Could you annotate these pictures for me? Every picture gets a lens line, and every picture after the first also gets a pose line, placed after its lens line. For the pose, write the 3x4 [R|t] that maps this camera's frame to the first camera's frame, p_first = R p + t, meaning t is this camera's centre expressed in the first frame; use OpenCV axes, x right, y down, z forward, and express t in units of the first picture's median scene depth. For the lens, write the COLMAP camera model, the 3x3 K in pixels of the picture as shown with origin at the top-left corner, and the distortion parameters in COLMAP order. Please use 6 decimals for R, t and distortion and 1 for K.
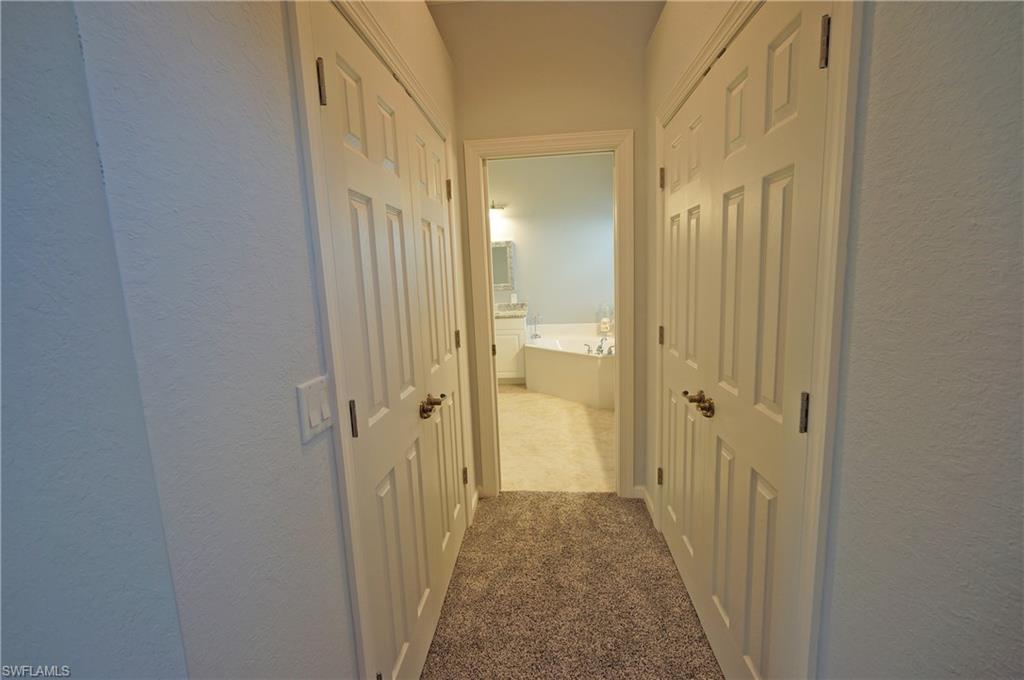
lens RADIAL K [[438.8, 0, 507.6], [0, 438.8, 340.1], [0, 0, 1]] dist [-0.011077, 0.005616]
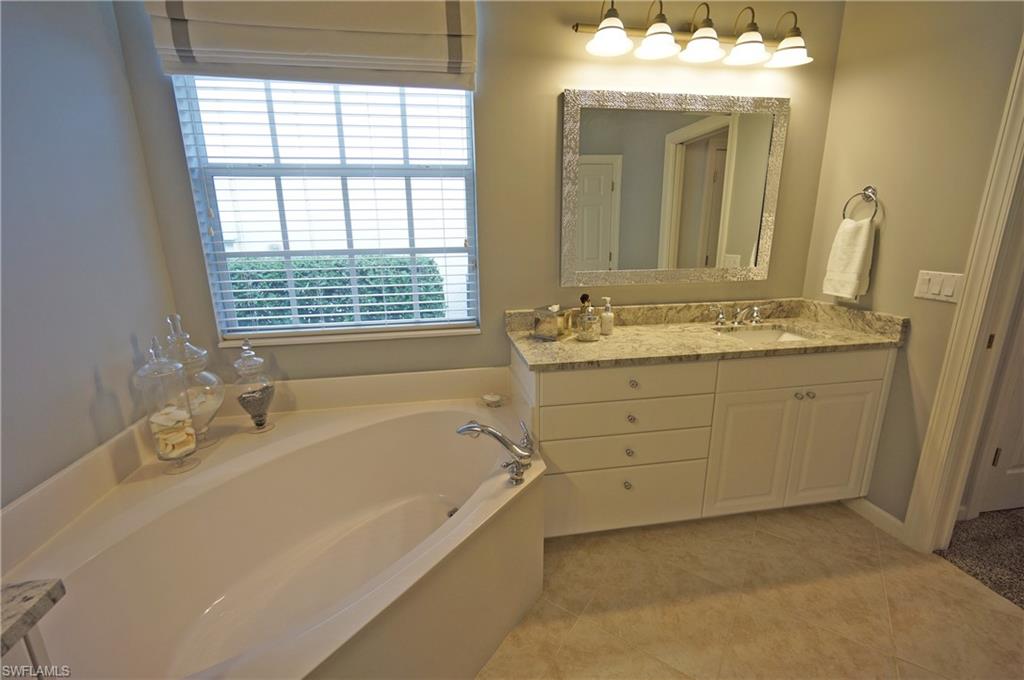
lens RADIAL K [[438.8, 0, 507.6], [0, 438.8, 340.1], [0, 0, 1]] dist [-0.011077, 0.005616]
pose [[-0.244512, -0.195663, 0.949700, -0.089222], [0.168862, 0.955871, 0.240410, -0.128669], [-0.954830, 0.219151, -0.200681, 0.885019]]
